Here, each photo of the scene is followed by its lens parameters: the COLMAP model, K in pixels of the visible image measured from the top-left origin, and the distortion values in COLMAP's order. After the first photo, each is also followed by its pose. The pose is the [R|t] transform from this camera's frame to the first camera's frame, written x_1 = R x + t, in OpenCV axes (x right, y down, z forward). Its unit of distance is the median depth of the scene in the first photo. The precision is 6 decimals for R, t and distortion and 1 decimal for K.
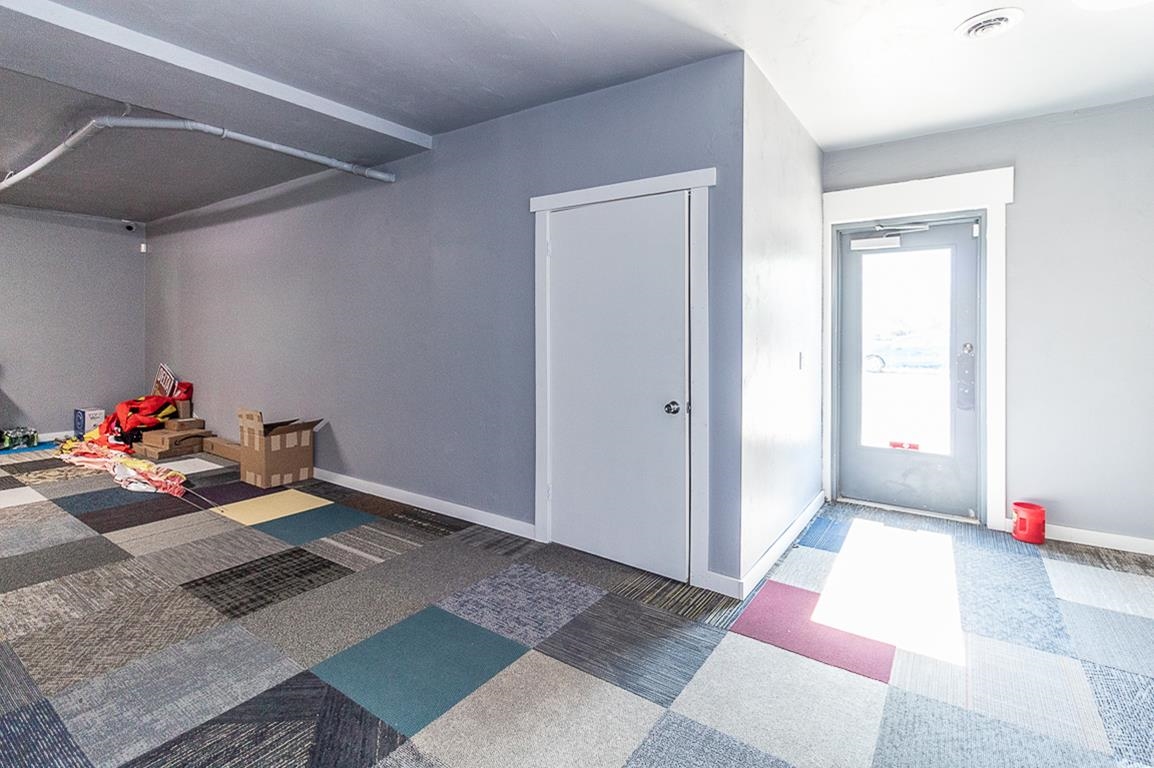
lens RADIAL K [[551.1, 0, 573.2], [0, 551.1, 341.3], [0, 0, 1]] dist [0.000993, 0.000840]
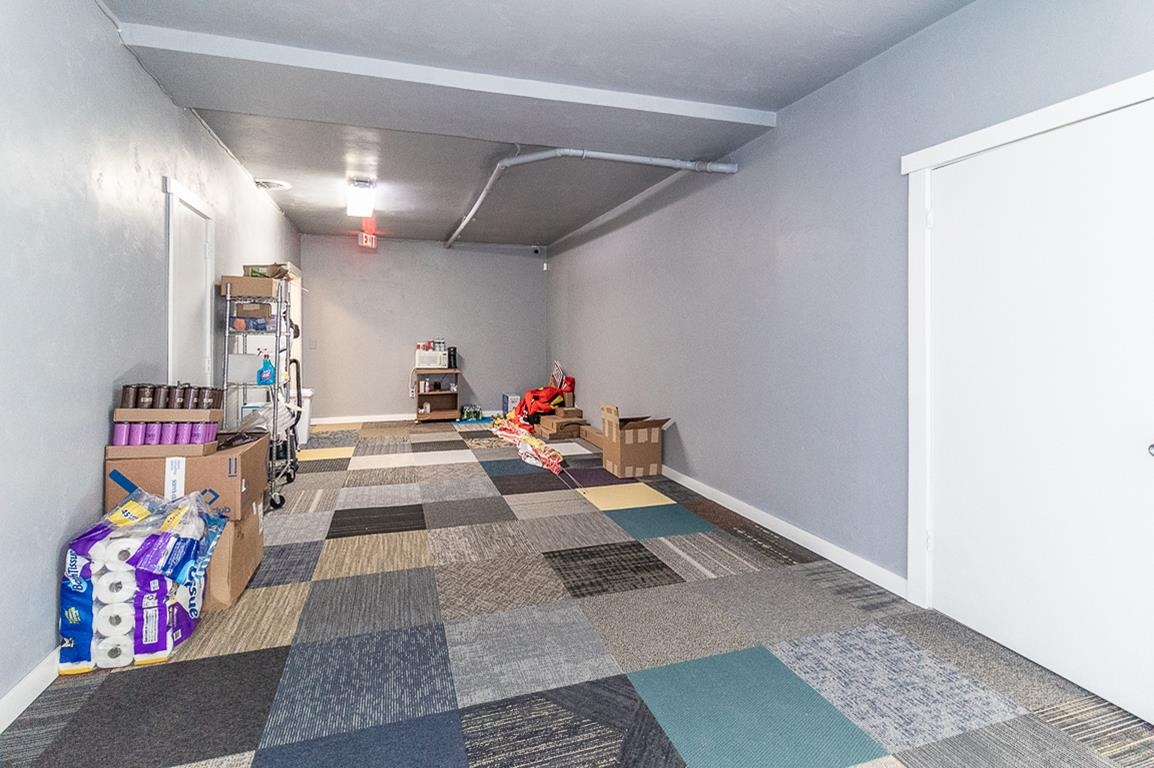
lens RADIAL K [[551.1, 0, 573.2], [0, 551.1, 341.3], [0, 0, 1]] dist [0.000993, 0.000840]
pose [[0.801264, 0.003341, -0.598301, 0.017604], [-0.008524, 0.999947, -0.005832, 0.008422], [0.598250, 0.009773, 0.801250, 0.105656]]
